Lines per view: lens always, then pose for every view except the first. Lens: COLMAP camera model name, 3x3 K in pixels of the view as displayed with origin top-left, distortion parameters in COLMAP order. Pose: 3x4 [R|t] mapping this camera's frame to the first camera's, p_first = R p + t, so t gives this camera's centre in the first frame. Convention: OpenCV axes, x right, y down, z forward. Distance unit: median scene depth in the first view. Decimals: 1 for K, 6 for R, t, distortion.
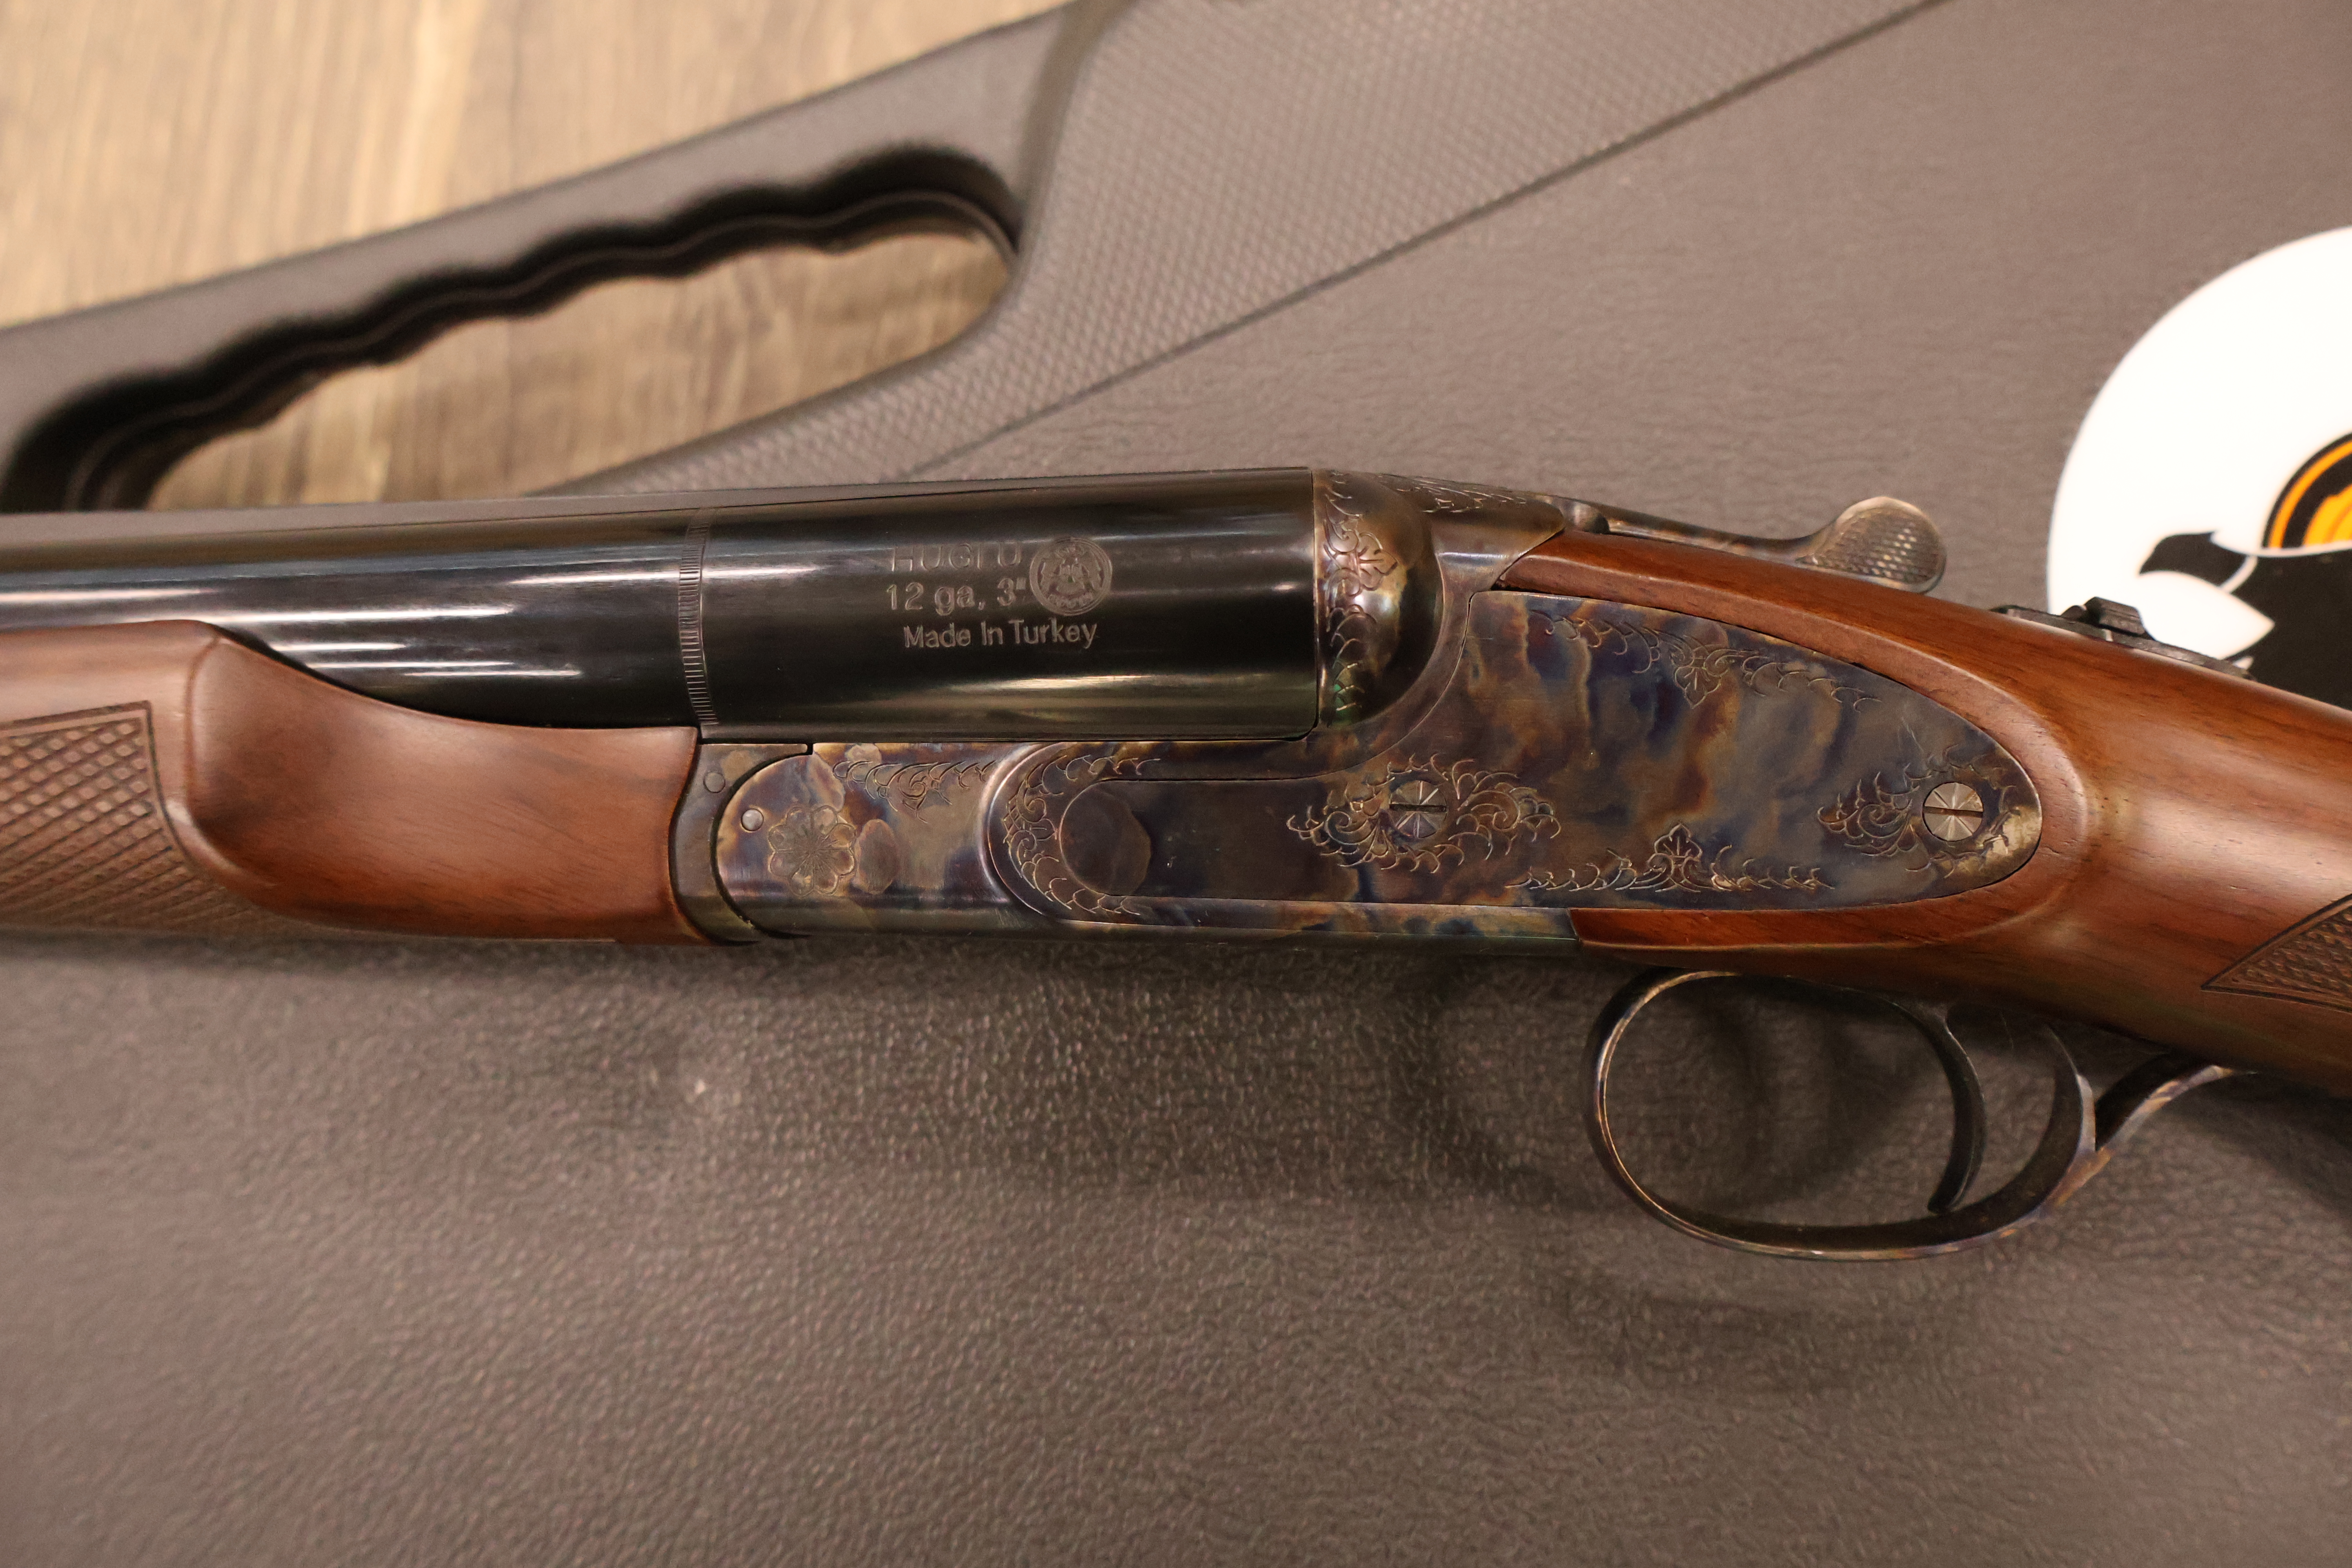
lens RADIAL K [[2097.5, 0, 1178.0], [0, 2097.5, 768.0], [0, 0, 1]] dist [-0.006032, 0.001040]
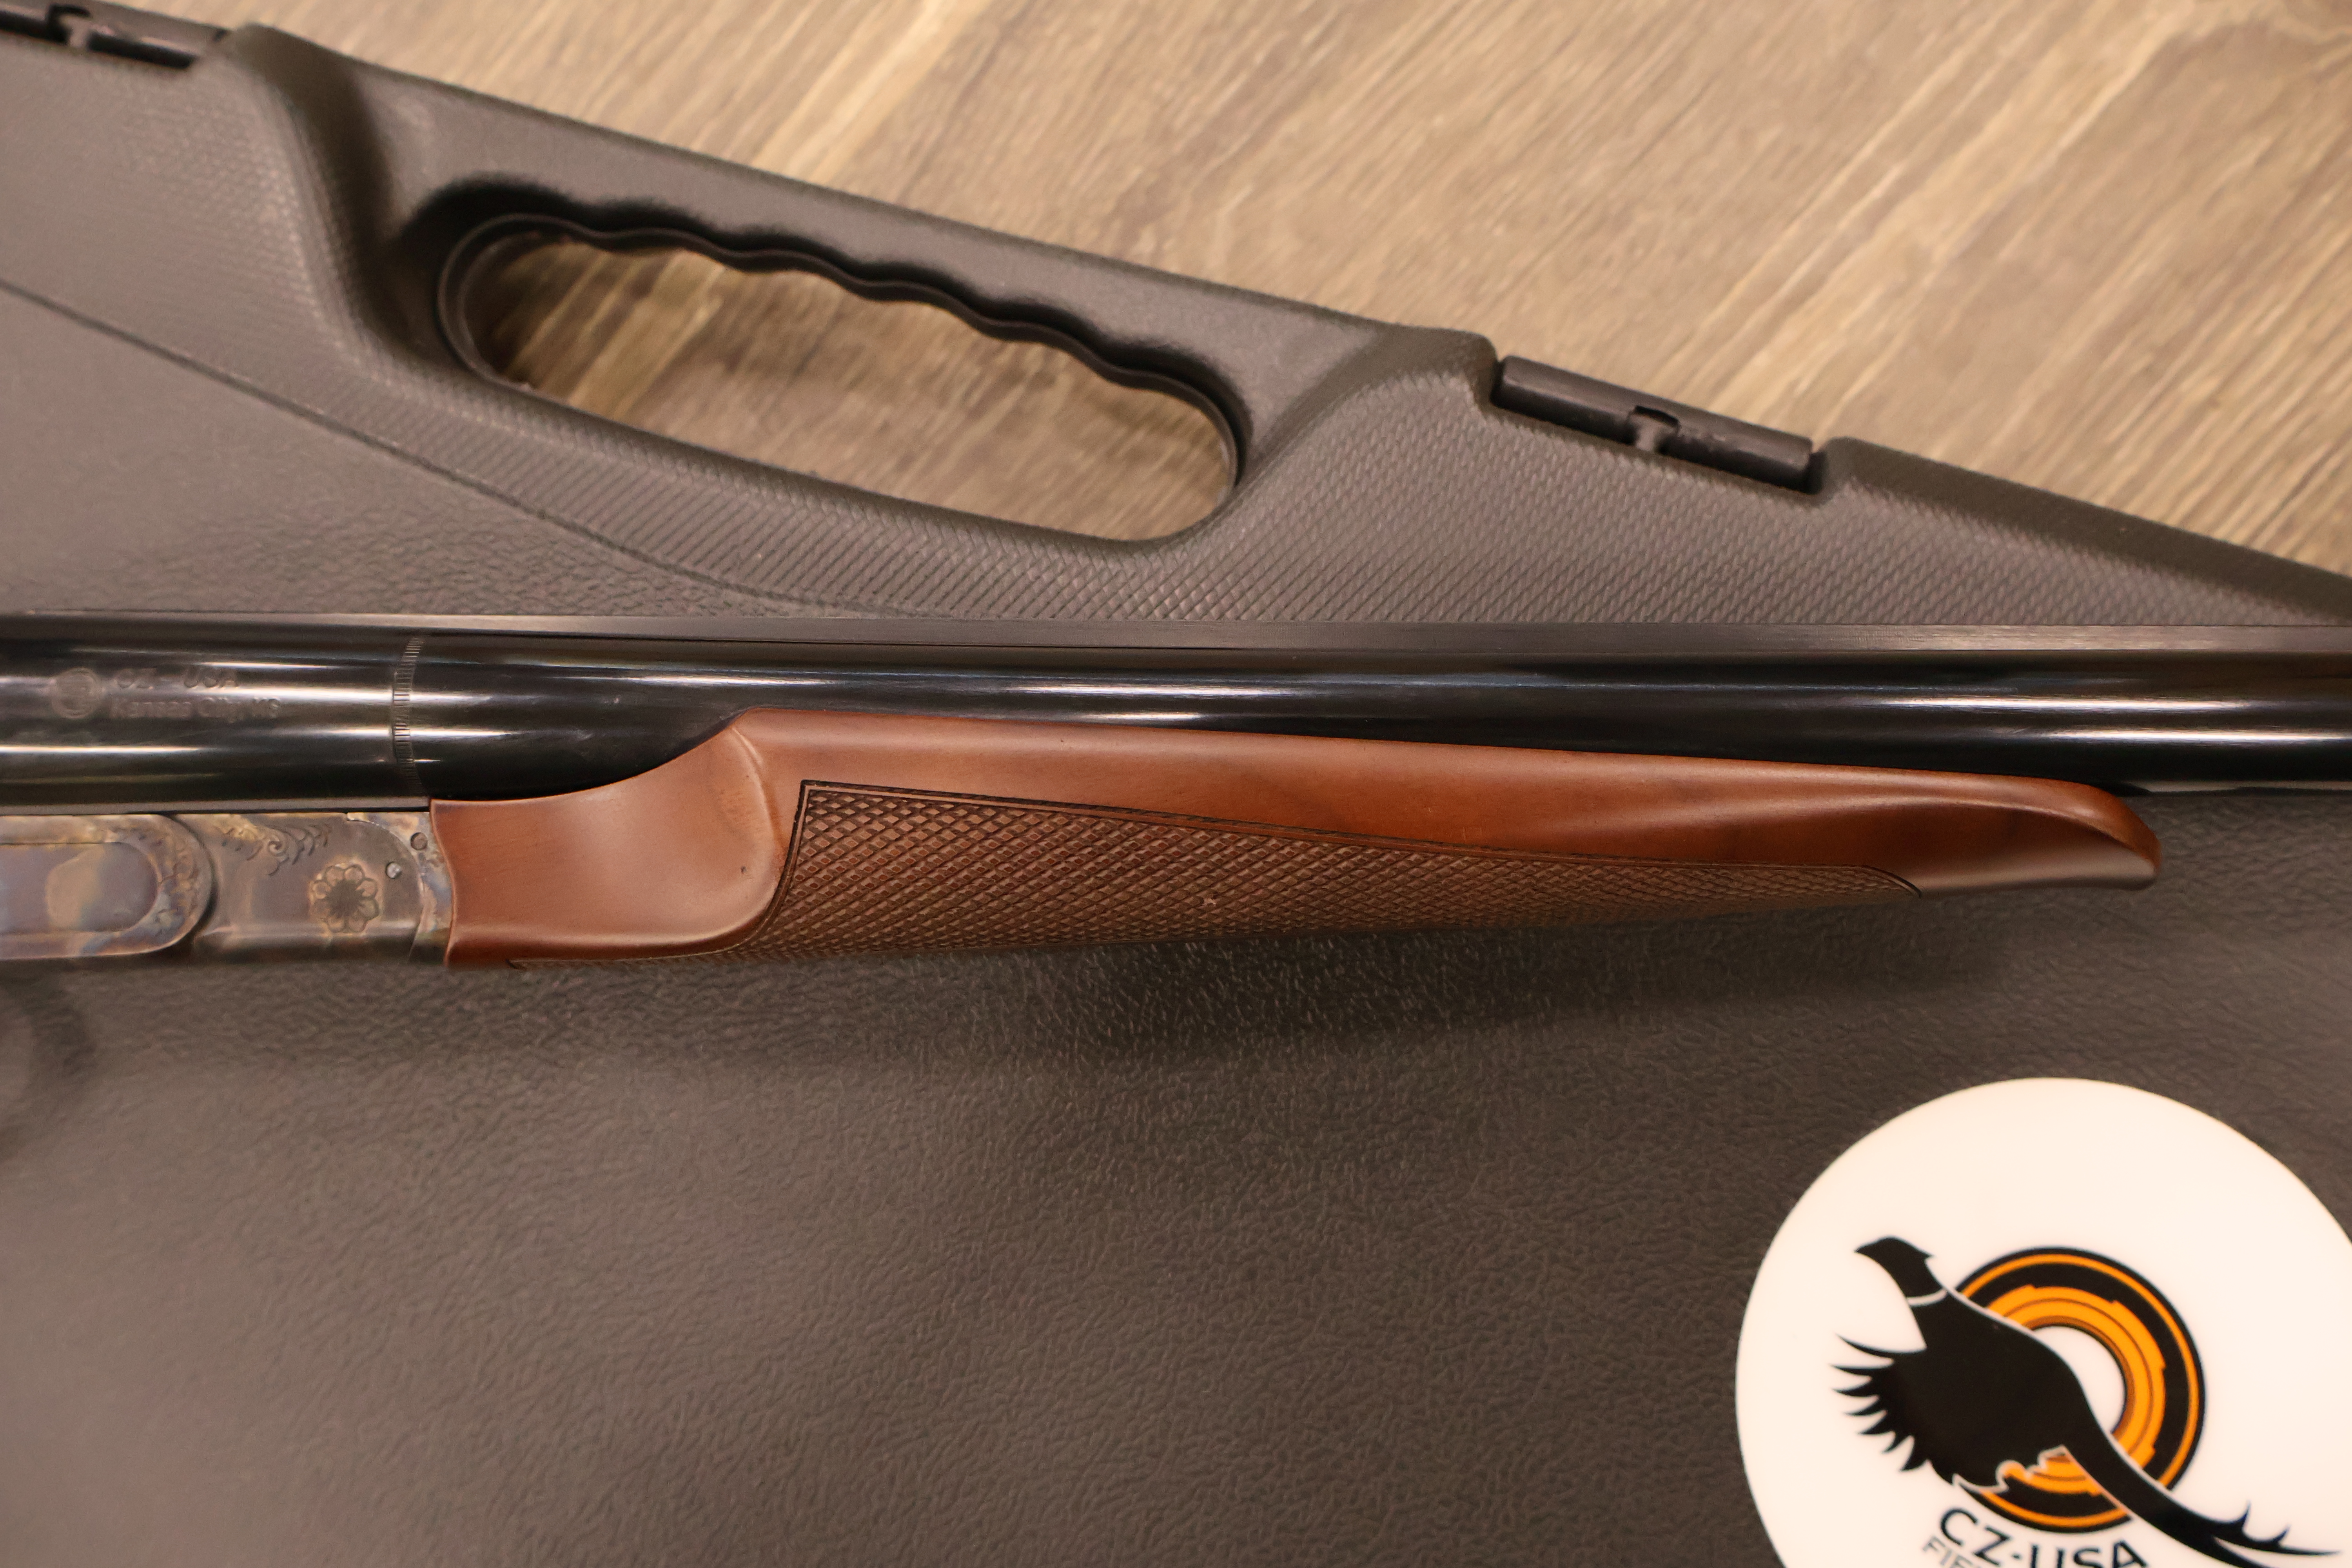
lens RADIAL K [[2116.6, 0, 1177.1], [0, 2116.6, 779.7], [0, 0, 1]] dist [0.003598, 0.001404]
pose [[0.845614, 0.531771, -0.046427, 0.050626], [-0.526195, 0.845041, 0.094998, -0.258195], [0.089750, -0.055902, 0.994394, -0.245911]]
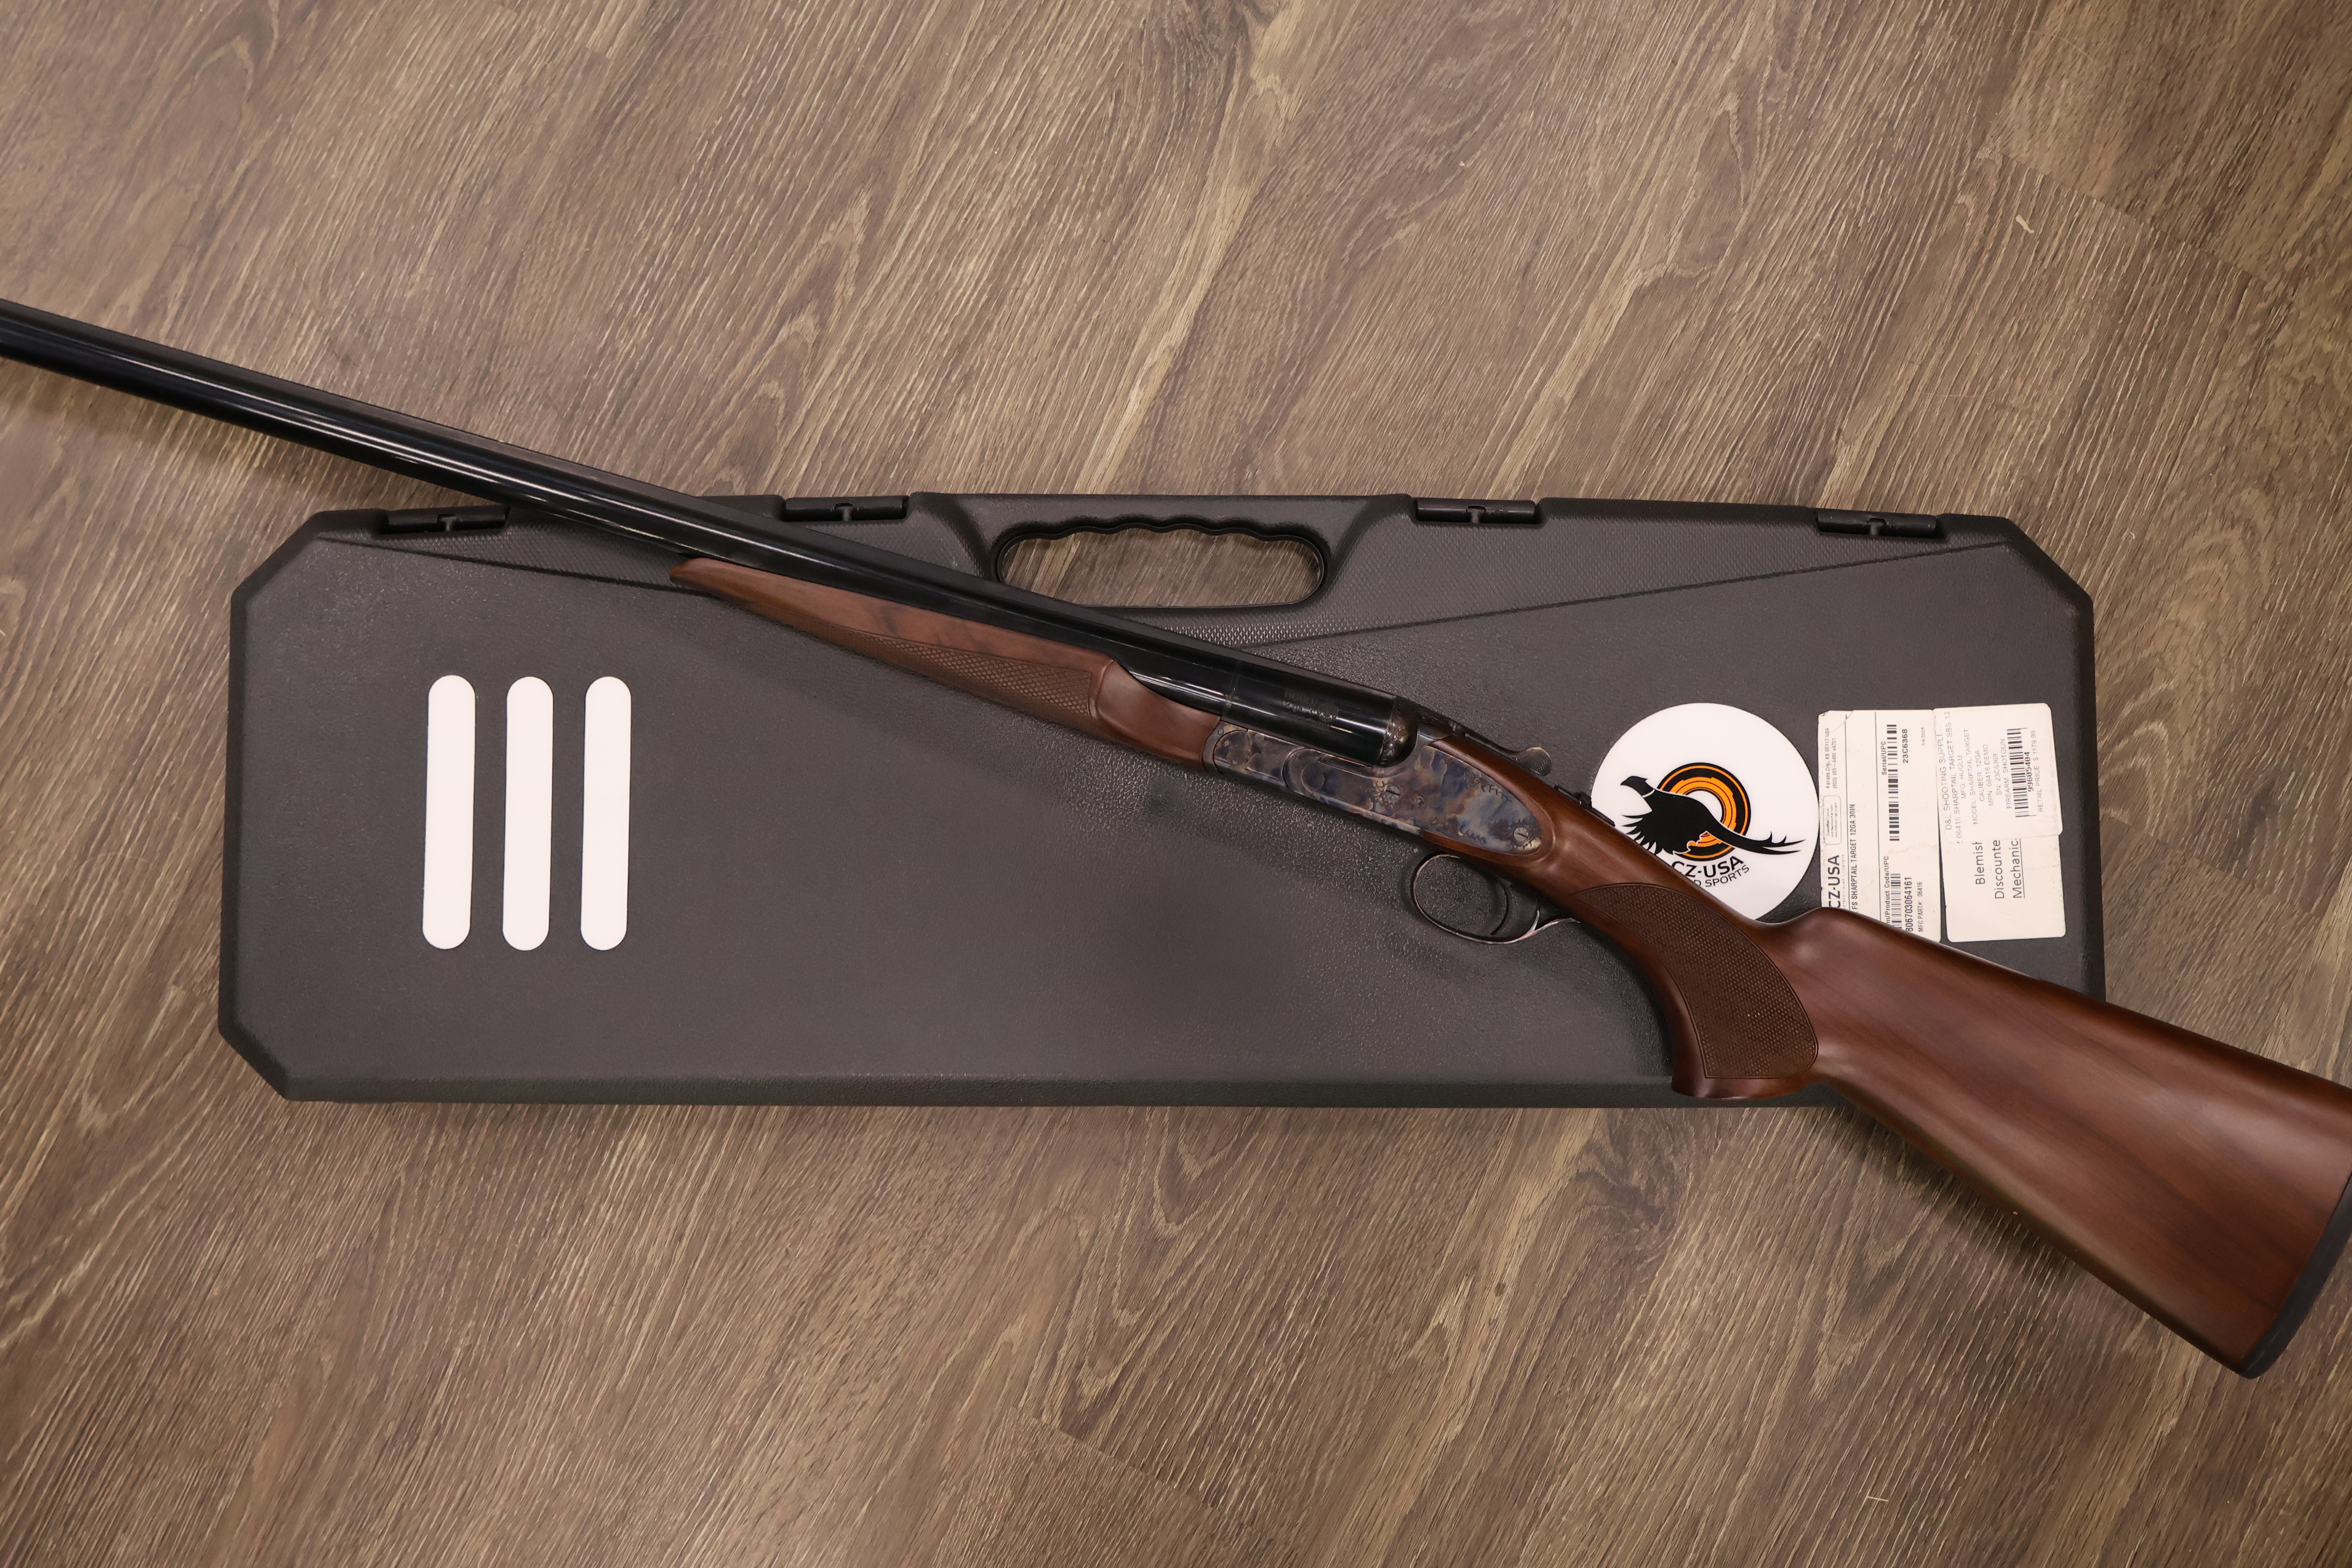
lens RADIAL K [[2051.0, 0, 1173.8], [0, 2051.0, 779.8], [0, 0, 1]] dist [-0.008871, -0.006101]
pose [[0.954481, 0.297969, 0.013421, -0.301780], [-0.297861, 0.949845, 0.095258, -0.222415], [0.015636, -0.094920, 0.995362, -2.548333]]
